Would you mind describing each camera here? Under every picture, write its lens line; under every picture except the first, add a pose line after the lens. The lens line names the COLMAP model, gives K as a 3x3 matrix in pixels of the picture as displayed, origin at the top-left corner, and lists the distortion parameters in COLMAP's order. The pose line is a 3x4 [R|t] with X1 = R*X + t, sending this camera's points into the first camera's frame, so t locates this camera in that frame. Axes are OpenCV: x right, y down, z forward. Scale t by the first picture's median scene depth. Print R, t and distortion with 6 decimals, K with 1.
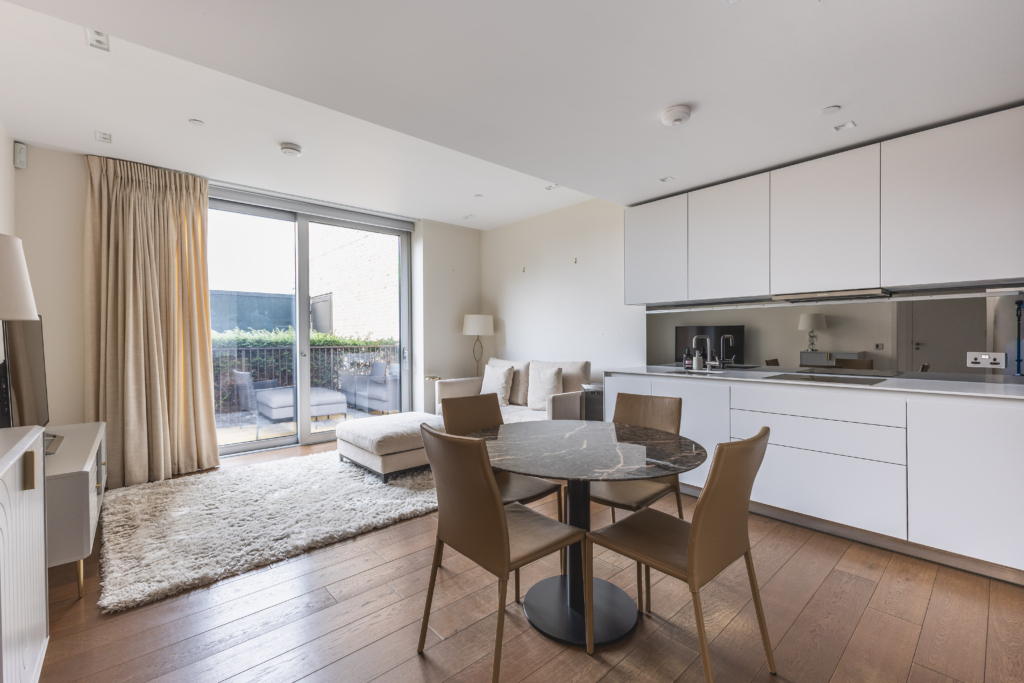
lens RADIAL K [[435.9, 0, 512.0], [0, 435.9, 341.5], [0, 0, 1]] dist [-0.000123, 0.000102]
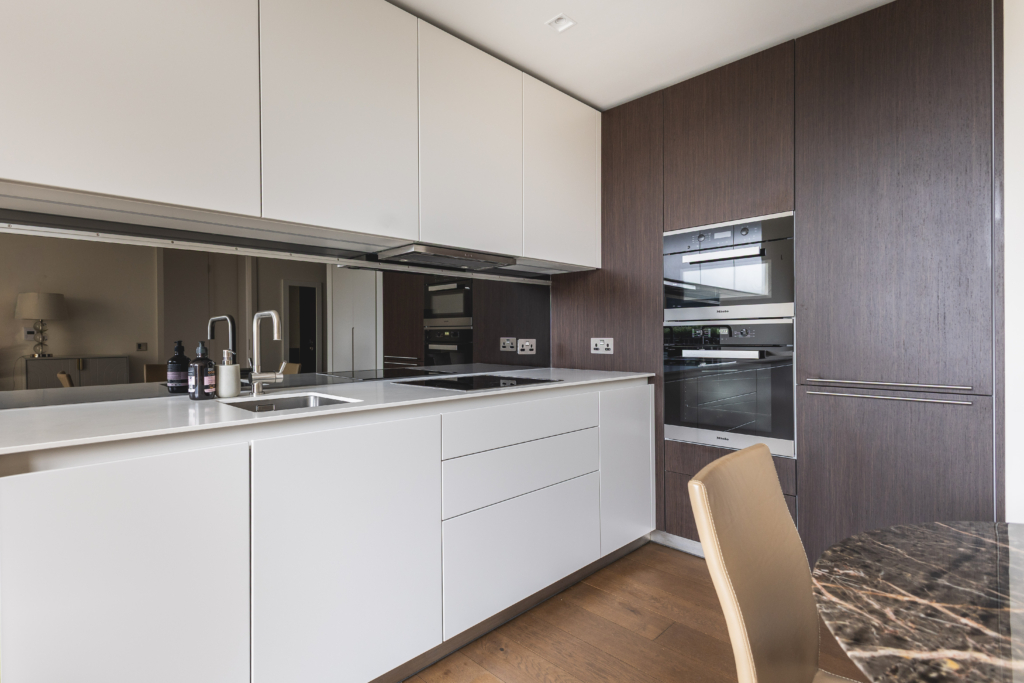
lens RADIAL K [[510.8, 0, 496.5], [0, 510.8, 340.4], [0, 0, 1]] dist [0.008467, -0.000023]
pose [[-0.043073, 0.000541, 0.999072, -0.046841], [0.014379, 0.999897, 0.000079, 0.014316], [-0.998968, 0.014369, -0.043076, 0.683447]]
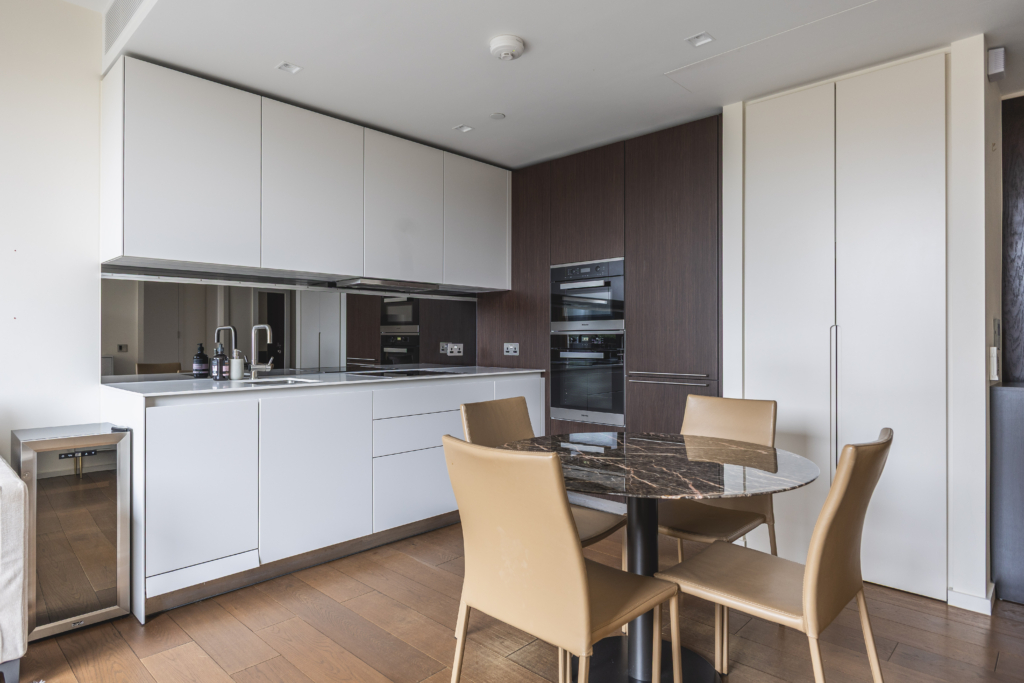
lens RADIAL K [[580.5, 0, 512.0], [0, 580.5, 341.5], [0, 0, 1]] dist [-0.001437, -0.000574]
pose [[-0.086057, 0.005623, 0.996274, -0.384378], [0.008156, 0.999955, -0.004940, 0.015230], [-0.996257, 0.007701, -0.086099, 0.598569]]
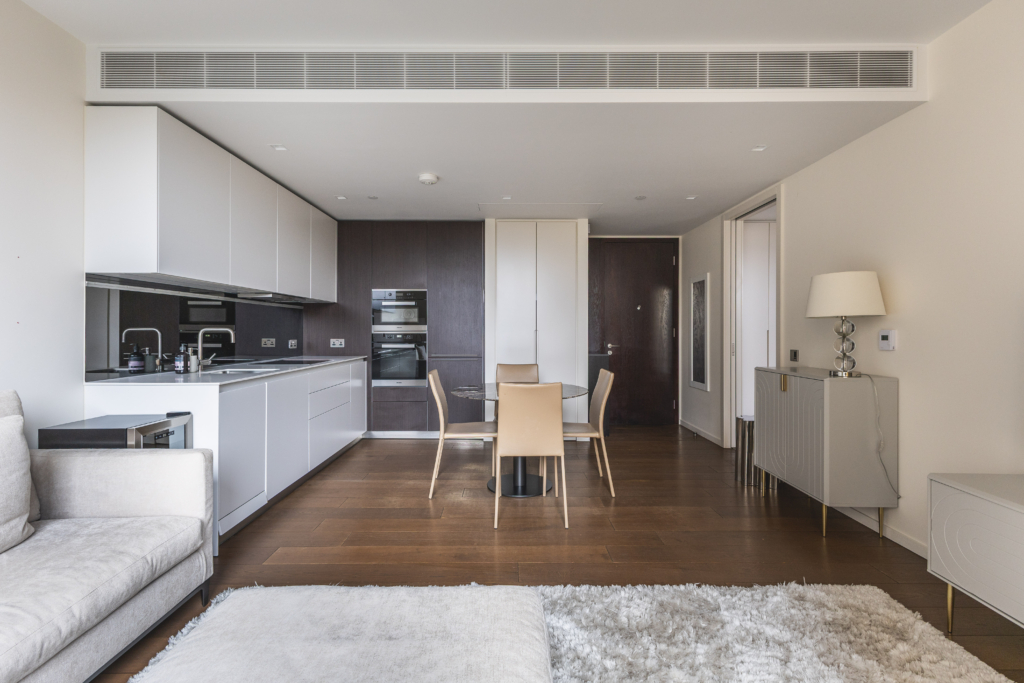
lens RADIAL K [[436.8, 0, 509.8], [0, 436.8, 335.1], [0, 0, 1]] dist [-0.000348, -0.000401]
pose [[-0.748943, 0.002699, 0.662629, -0.447945], [0.010759, 0.999909, 0.008088, -0.001214], [-0.662547, 0.013187, -0.748904, 1.062277]]
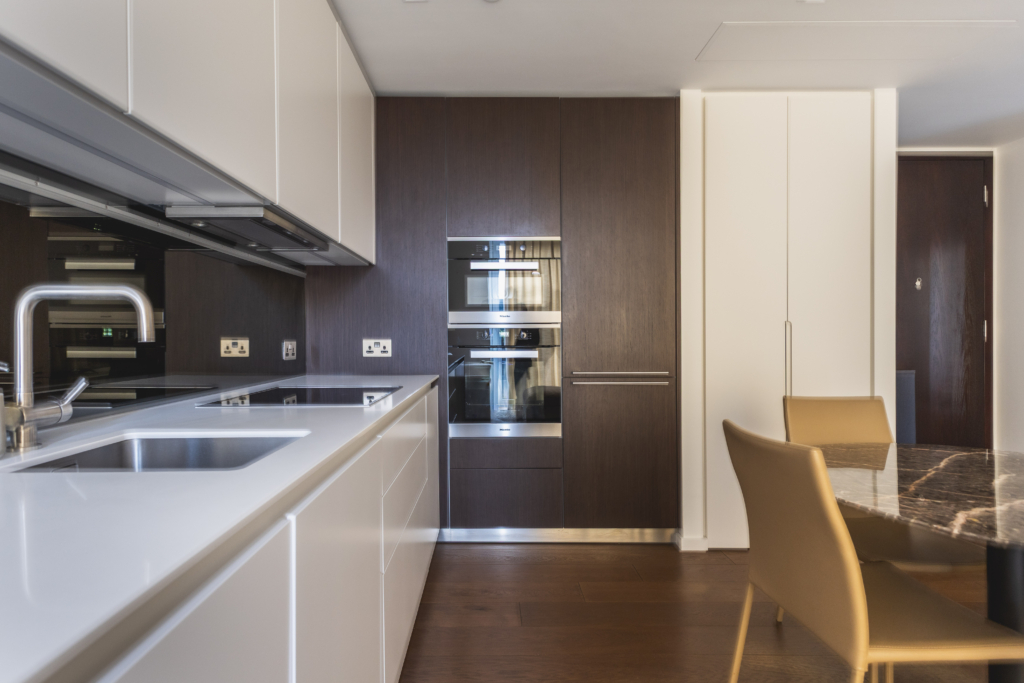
lens RADIAL K [[516.2, 0, 496.4], [0, 516.2, 342.7], [0, 0, 1]] dist [0.008210, 0.000499]
pose [[-0.750424, 0.002643, 0.660951, 0.095053], [0.012236, 0.999876, 0.009893, 0.012227], [-0.660843, 0.015511, -0.750363, 0.898935]]
